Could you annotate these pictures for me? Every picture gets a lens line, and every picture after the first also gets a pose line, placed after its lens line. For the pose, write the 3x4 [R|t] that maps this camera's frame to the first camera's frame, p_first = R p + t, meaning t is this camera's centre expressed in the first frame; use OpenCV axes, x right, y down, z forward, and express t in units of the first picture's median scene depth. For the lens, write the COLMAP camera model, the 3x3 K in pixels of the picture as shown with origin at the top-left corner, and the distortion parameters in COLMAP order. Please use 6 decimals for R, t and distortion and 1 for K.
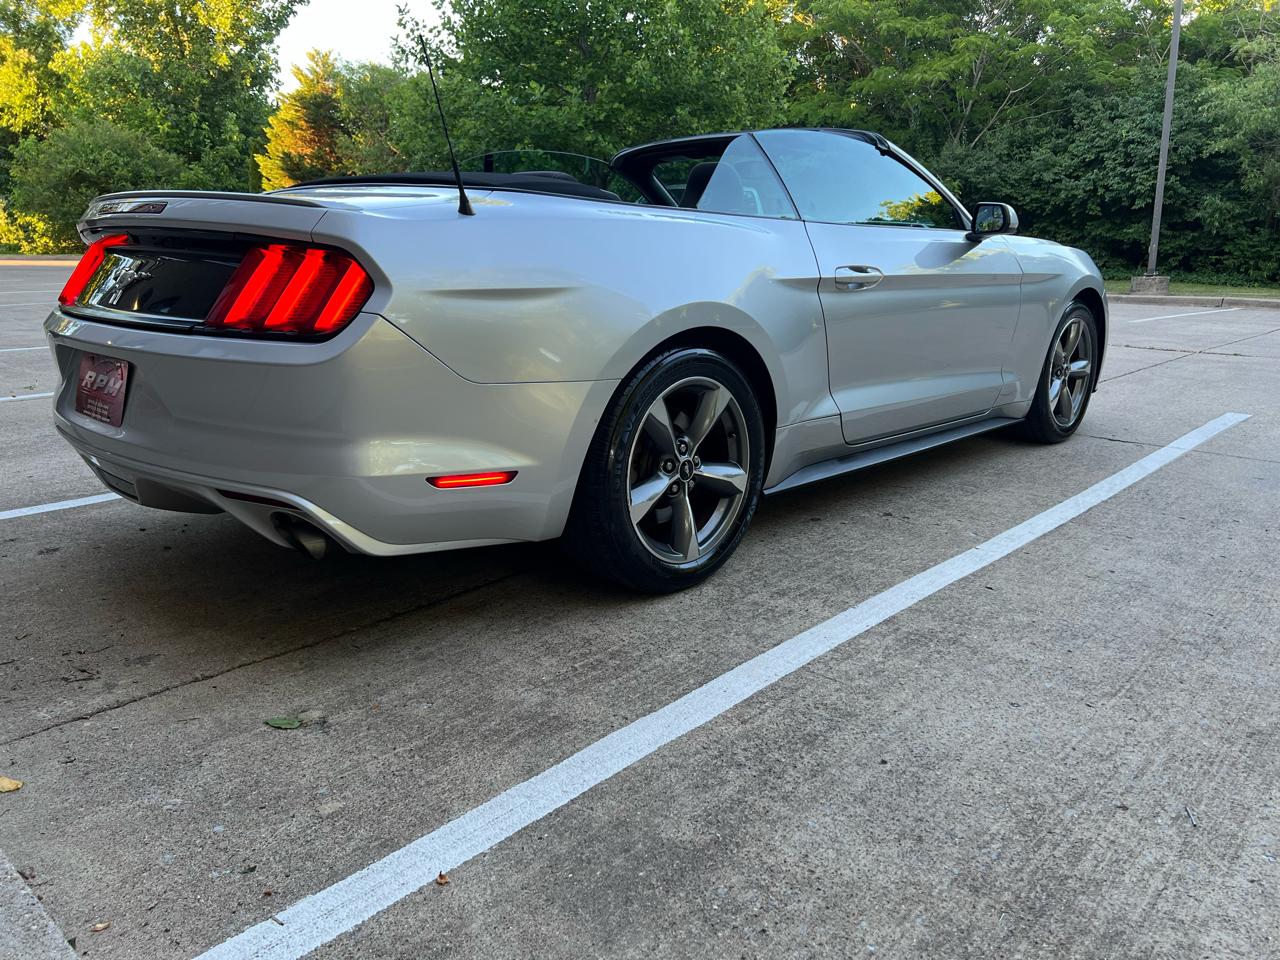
lens RADIAL K [[964.9, 0, 645.8], [0, 964.9, 483.8], [0, 0, 1]] dist [0.052436, -0.059400]
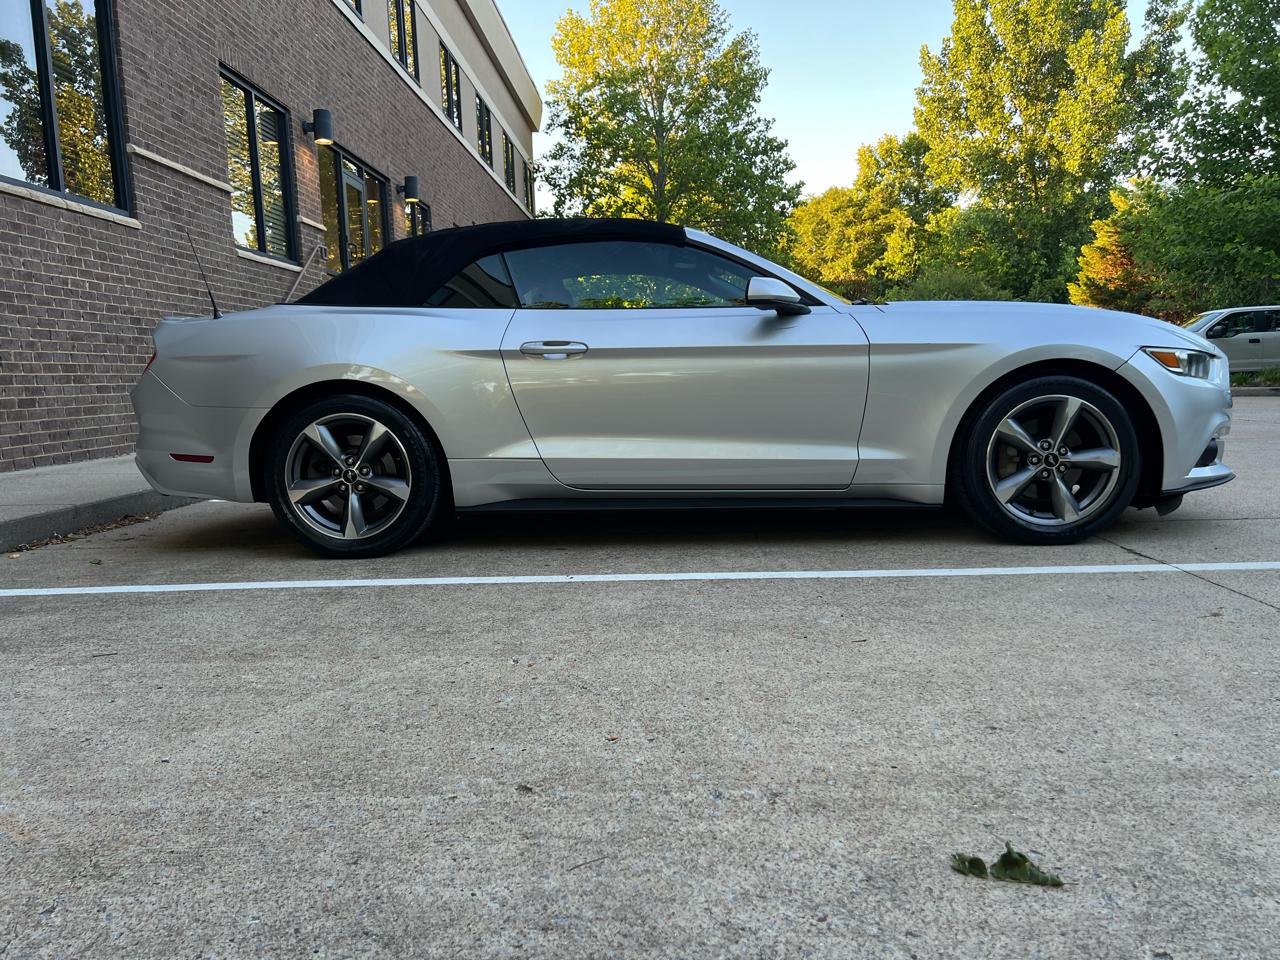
lens RADIAL K [[964.9, 0, 643.1], [0, 964.9, 486.0], [0, 0, 1]] dist [0.052436, -0.059400]
pose [[0.649716, 0.062174, -0.757630, 1.465781], [-0.157222, 0.986091, -0.053905, 0.010235], [0.743741, 0.154139, 0.650454, 0.363431]]
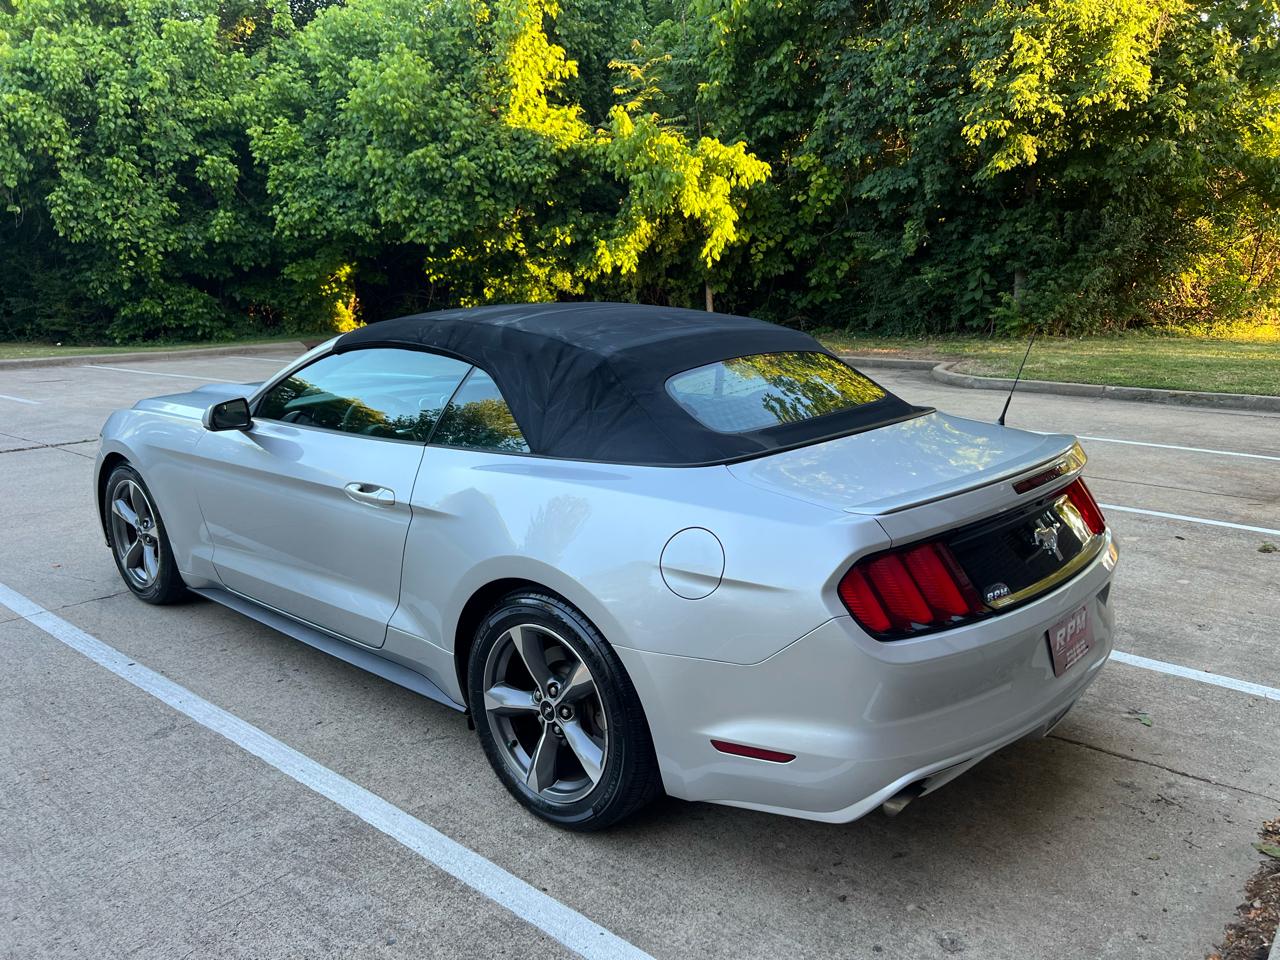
lens RADIAL K [[964.9, 0, 646.2], [0, 964.9, 478.3], [0, 0, 1]] dist [0.052436, -0.059400]
pose [[-0.041012, -0.222606, 0.974046, -1.453125], [0.248893, 0.941859, 0.225730, -0.587093], [-0.967662, 0.251691, 0.016777, 1.287120]]
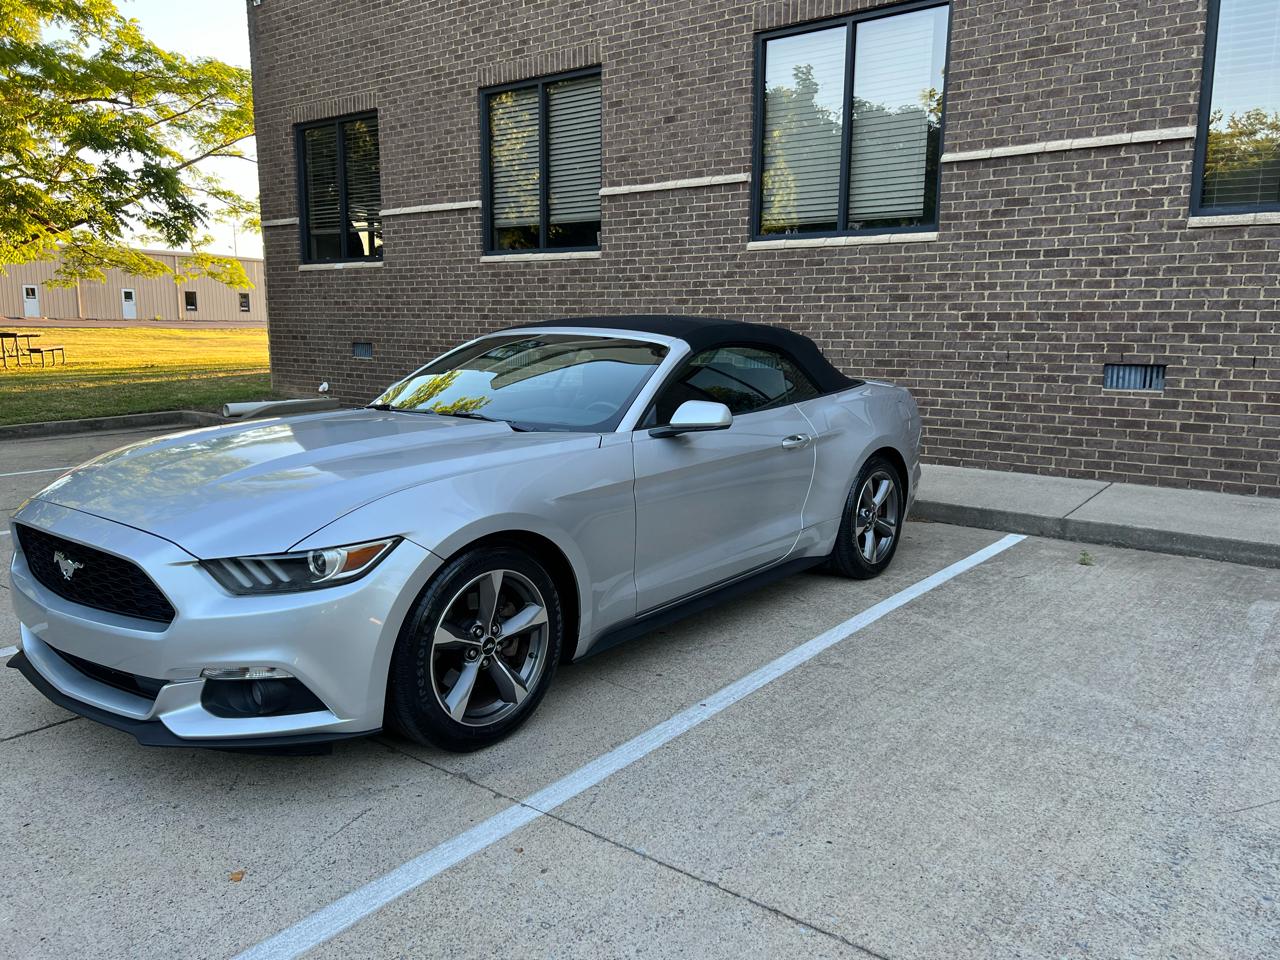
lens RADIAL K [[964.9, 0, 643.1], [0, 964.9, 483.7], [0, 0, 1]] dist [0.052436, -0.059400]
pose [[-0.996469, 0.002317, -0.083935, 0.168025], [-0.031864, 0.914408, 0.403537, -1.006404], [0.077685, 0.404786, -0.911105, 3.251743]]
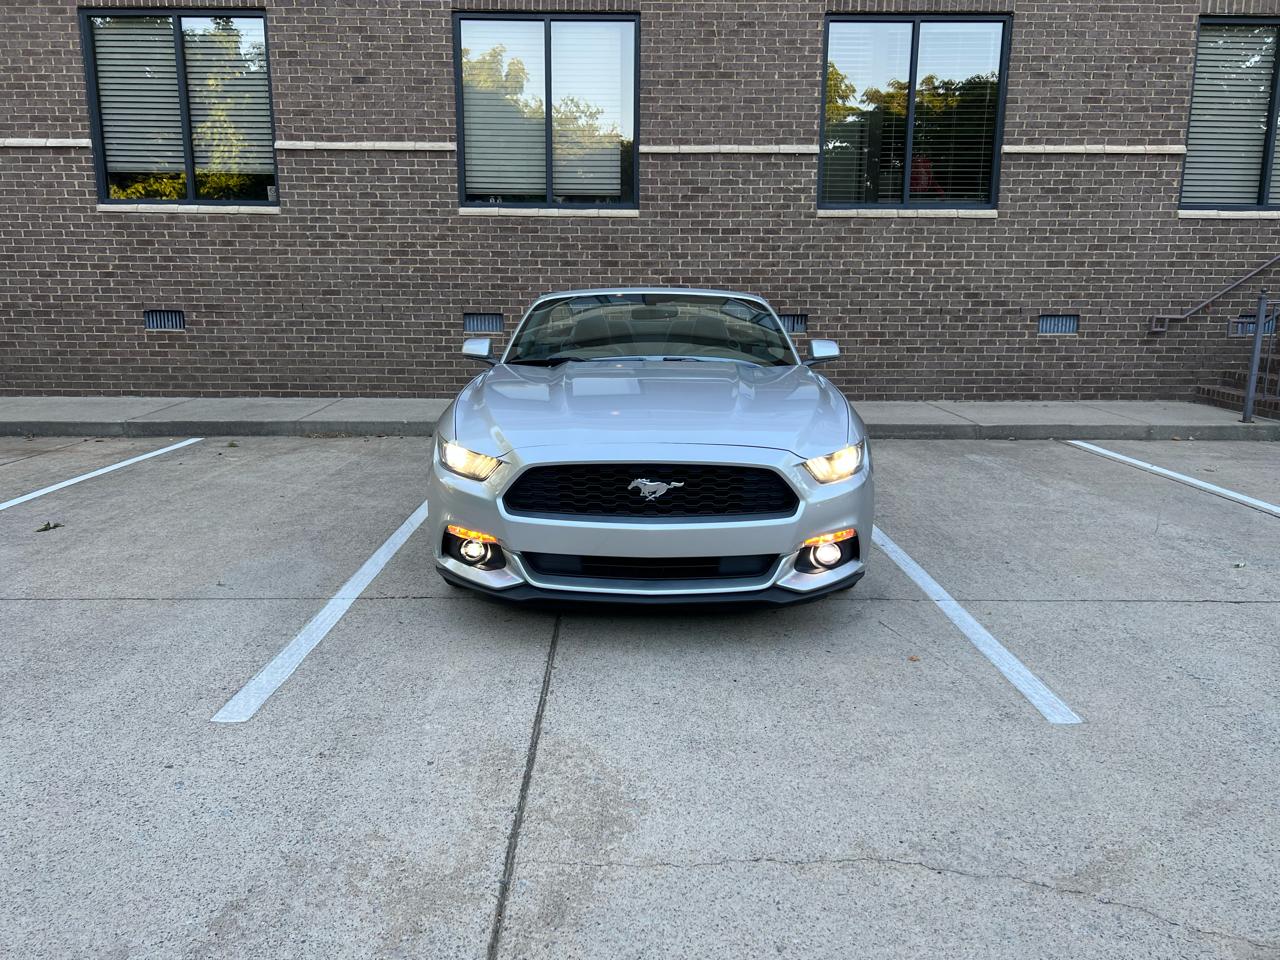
lens RADIAL K [[964.9, 0, 635.6], [0, 964.9, 488.2], [0, 0, 1]] dist [0.052436, -0.059400]
pose [[-0.735296, 0.128959, -0.665364, 1.668269], [-0.177930, 0.910564, 0.373114, -0.941683], [0.653973, 0.392737, -0.646589, 3.062801]]
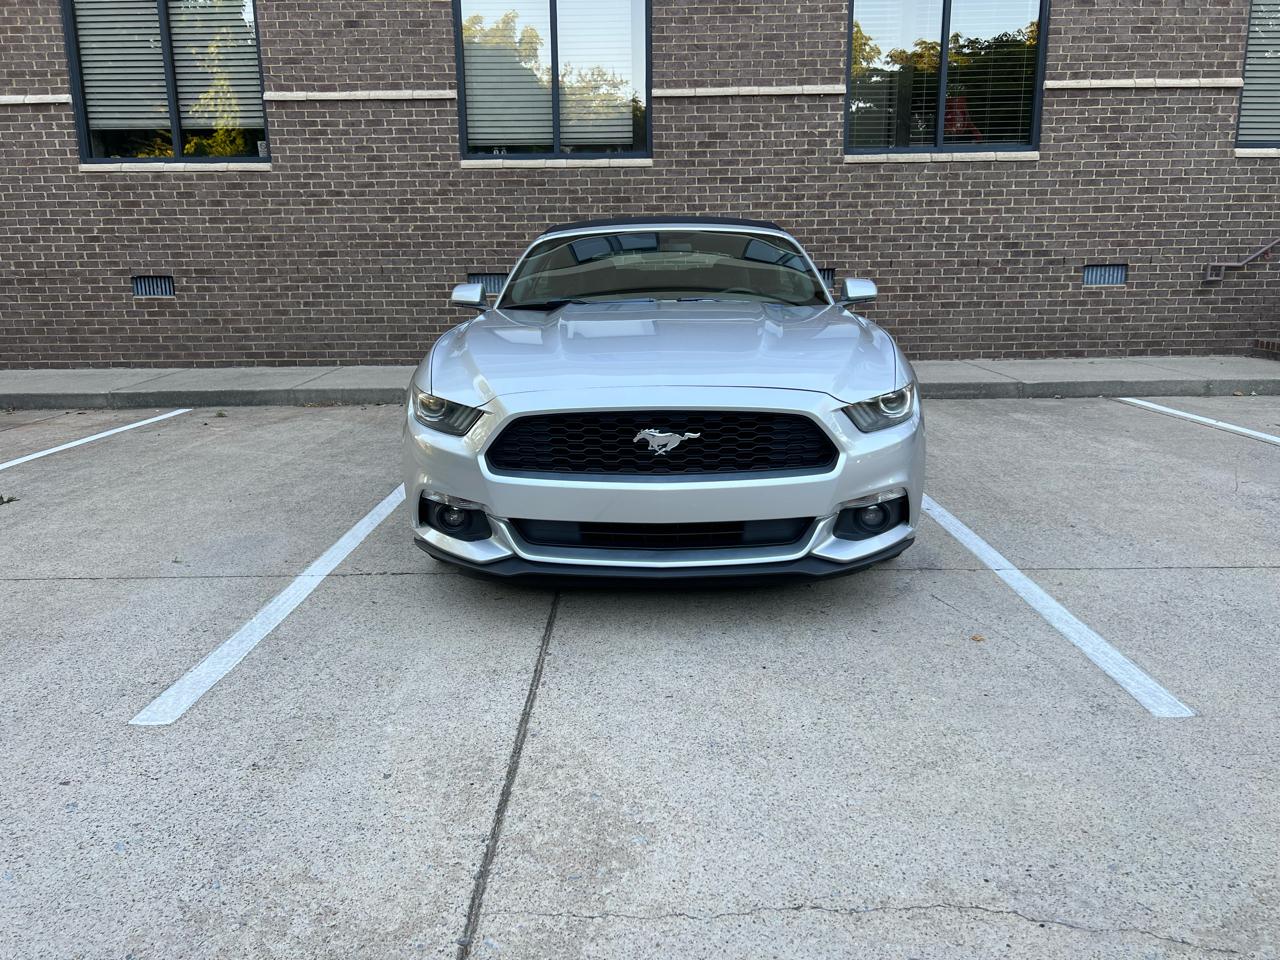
lens RADIAL K [[964.9, 0, 641.0], [0, 964.9, 487.5], [0, 0, 1]] dist [0.052436, -0.059400]
pose [[-0.744982, 0.153903, -0.649088, 1.512172], [-0.158860, 0.904099, 0.396697, -0.834037], [0.647893, 0.398646, -0.649088, 2.943904]]
